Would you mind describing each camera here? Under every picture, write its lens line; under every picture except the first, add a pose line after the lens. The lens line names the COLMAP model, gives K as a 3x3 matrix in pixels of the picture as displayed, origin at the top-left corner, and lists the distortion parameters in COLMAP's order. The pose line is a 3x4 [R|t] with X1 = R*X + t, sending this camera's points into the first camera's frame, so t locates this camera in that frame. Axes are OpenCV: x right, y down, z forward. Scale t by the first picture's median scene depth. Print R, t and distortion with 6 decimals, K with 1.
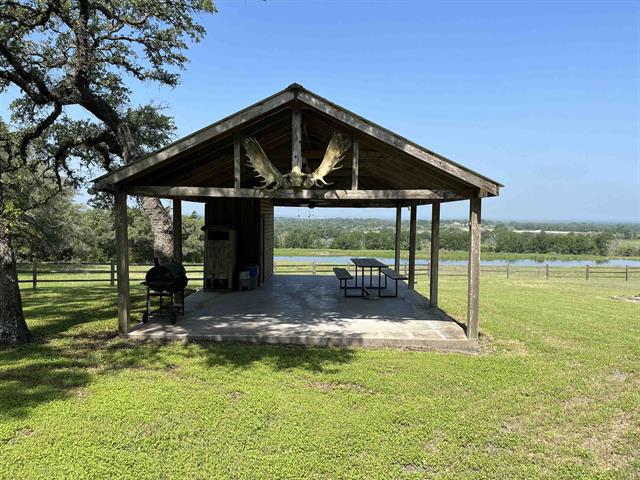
lens RADIAL K [[483.3, 0, 320.0], [0, 483.3, 240.0], [0, 0, 1]] dist [0.184828, -0.241647]
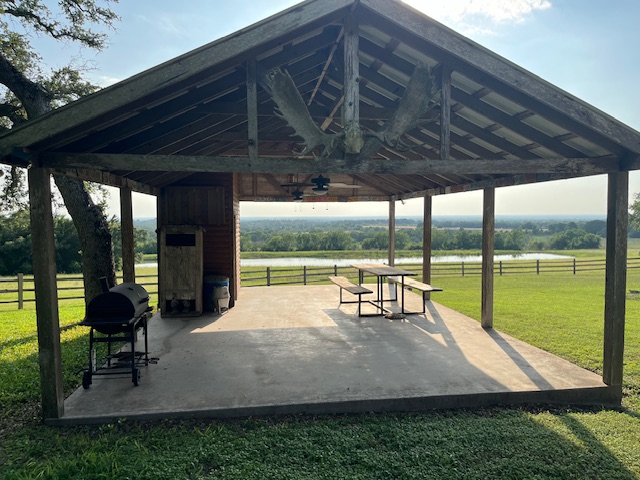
lens RADIAL K [[483.3, 0, 320.0], [0, 483.3, 240.0], [0, 0, 1]] dist [0.184828, -0.241647]
pose [[0.988217, -0.027240, 0.150615, -0.084938], [0.027733, 0.999615, -0.001171, -0.001663], [-0.150525, 0.005334, 0.988592, 0.187220]]
